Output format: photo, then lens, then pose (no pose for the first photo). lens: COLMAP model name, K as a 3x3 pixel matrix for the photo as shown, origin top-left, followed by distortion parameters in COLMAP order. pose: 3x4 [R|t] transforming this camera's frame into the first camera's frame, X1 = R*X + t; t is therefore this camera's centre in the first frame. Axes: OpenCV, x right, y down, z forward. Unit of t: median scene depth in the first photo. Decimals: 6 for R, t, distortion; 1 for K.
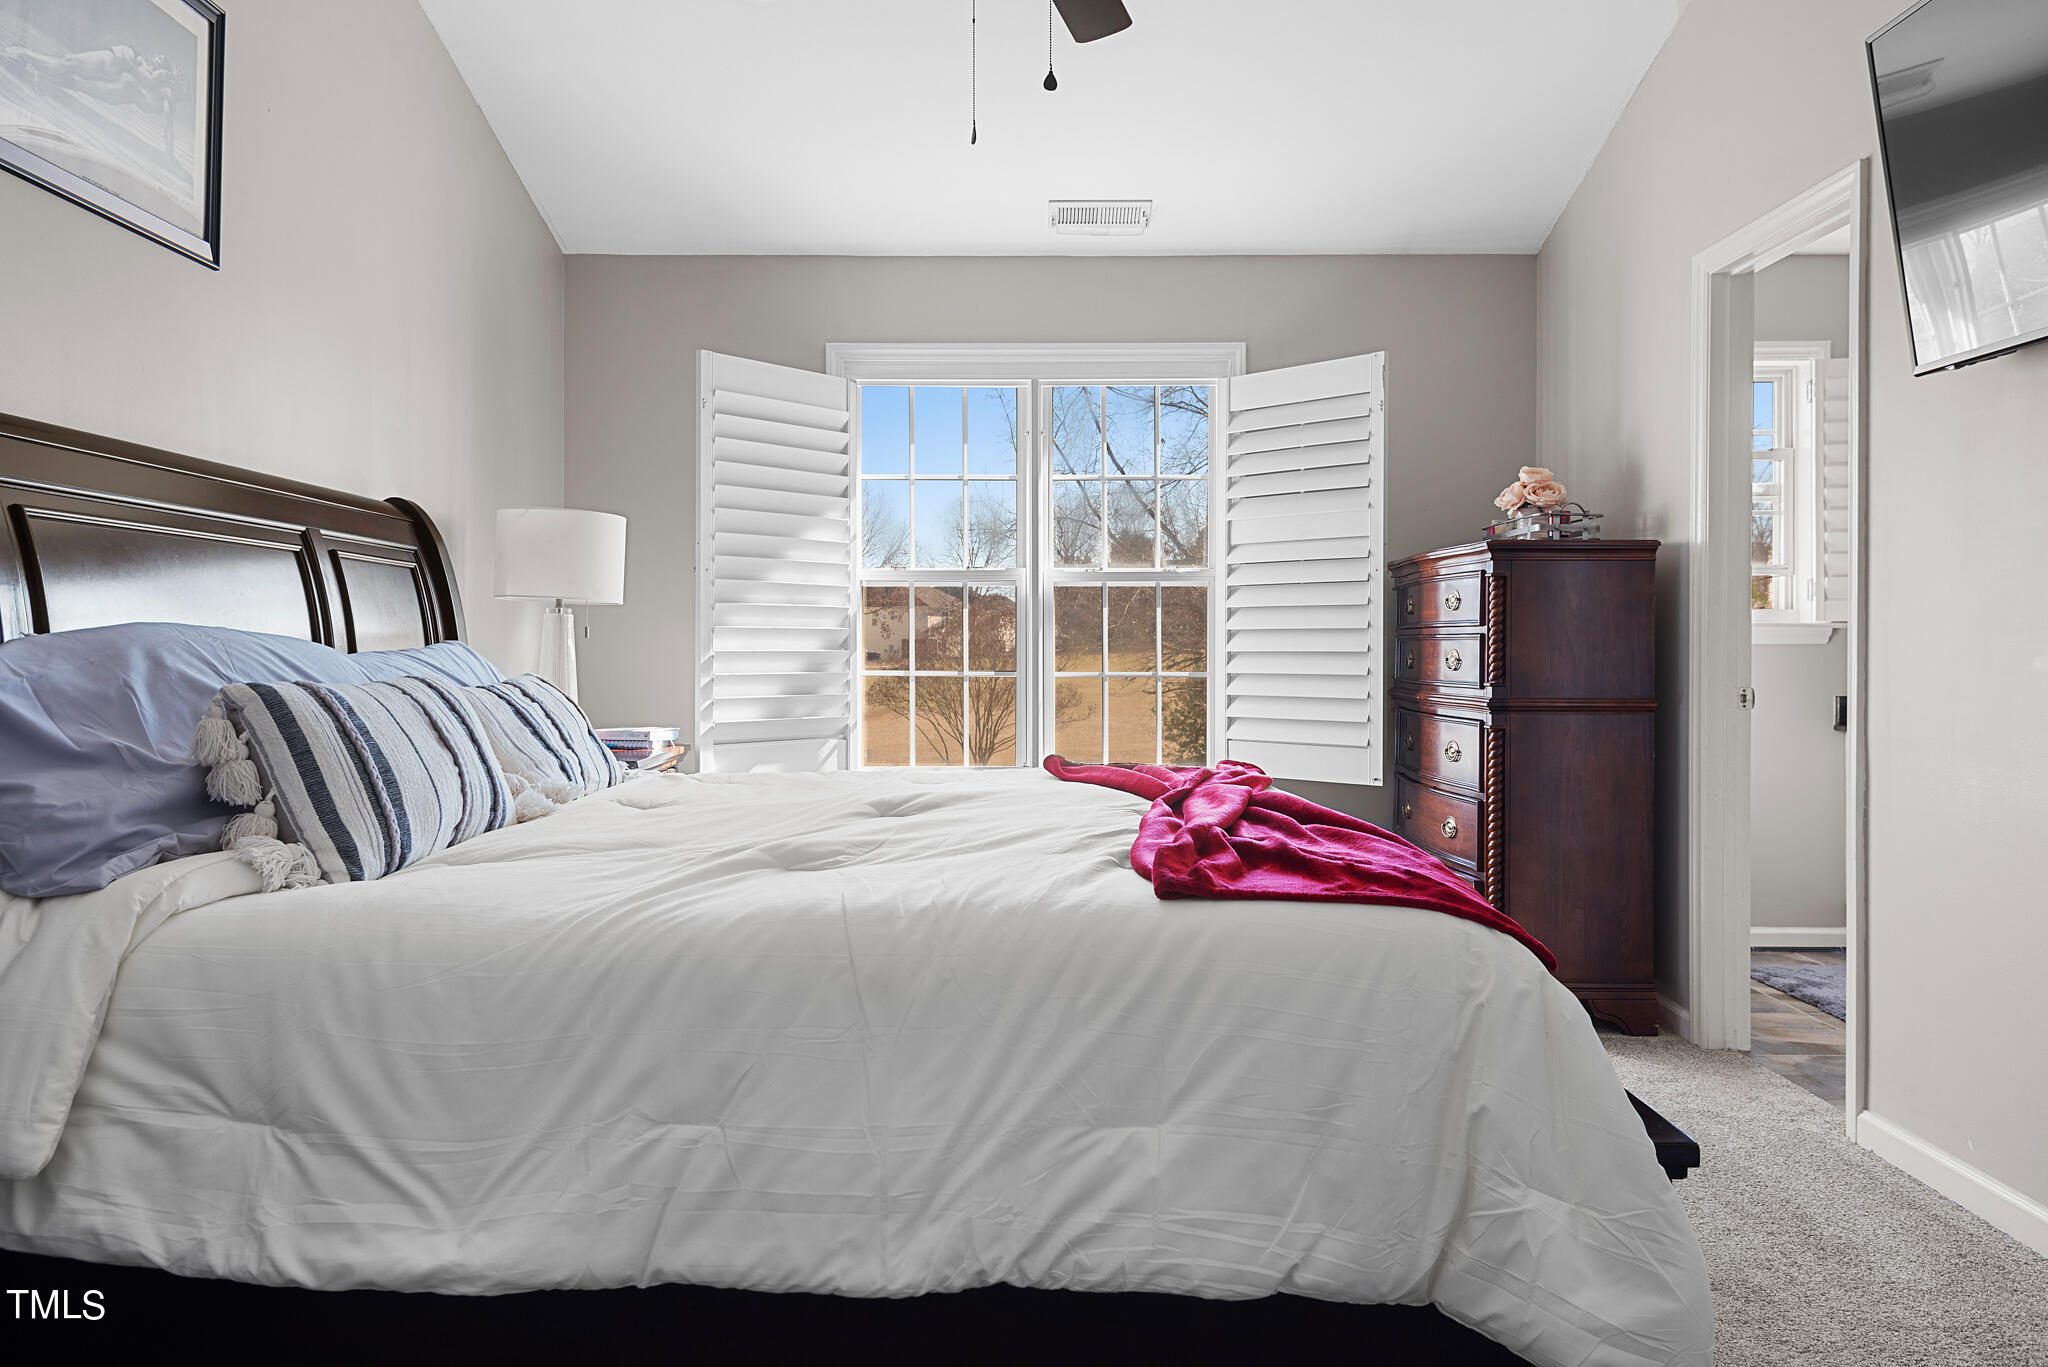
lens RADIAL K [[1328.5, 0, 1015.0], [0, 1328.5, 669.9], [0, 0, 1]] dist [0.039456, -0.003908]
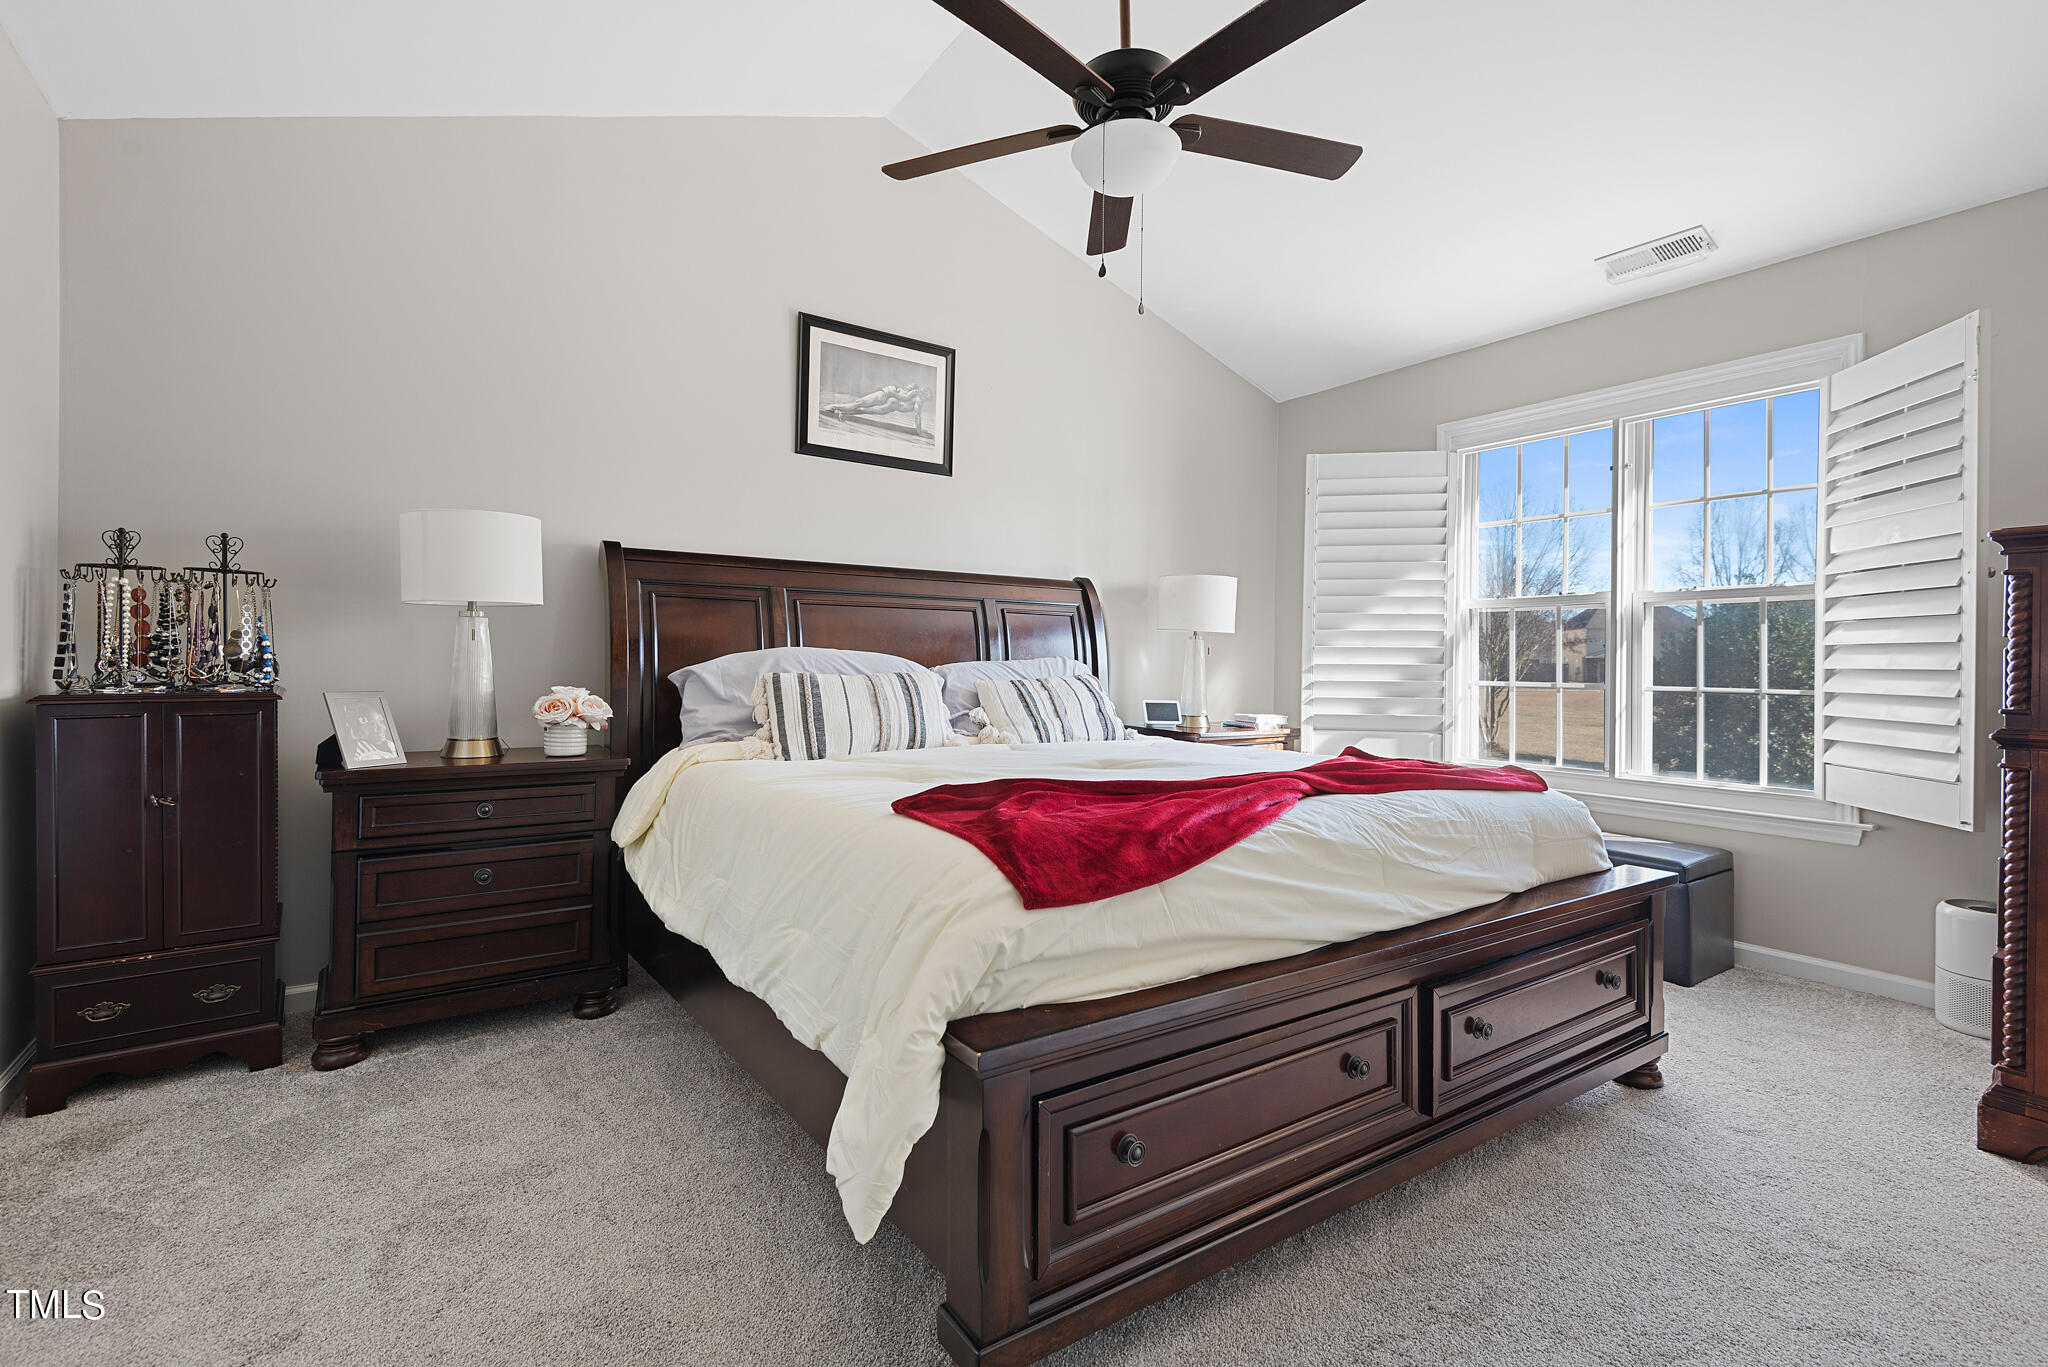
lens RADIAL K [[926.1, 0, 1020.0], [0, 926.1, 677.8], [0, 0, 1]] dist [0.016223, -0.006755]
pose [[0.577633, 0.018806, -0.816080, 0.372861], [-0.021364, 0.999740, 0.007917, -0.000637], [0.816017, 0.012862, 0.577885, 0.161130]]
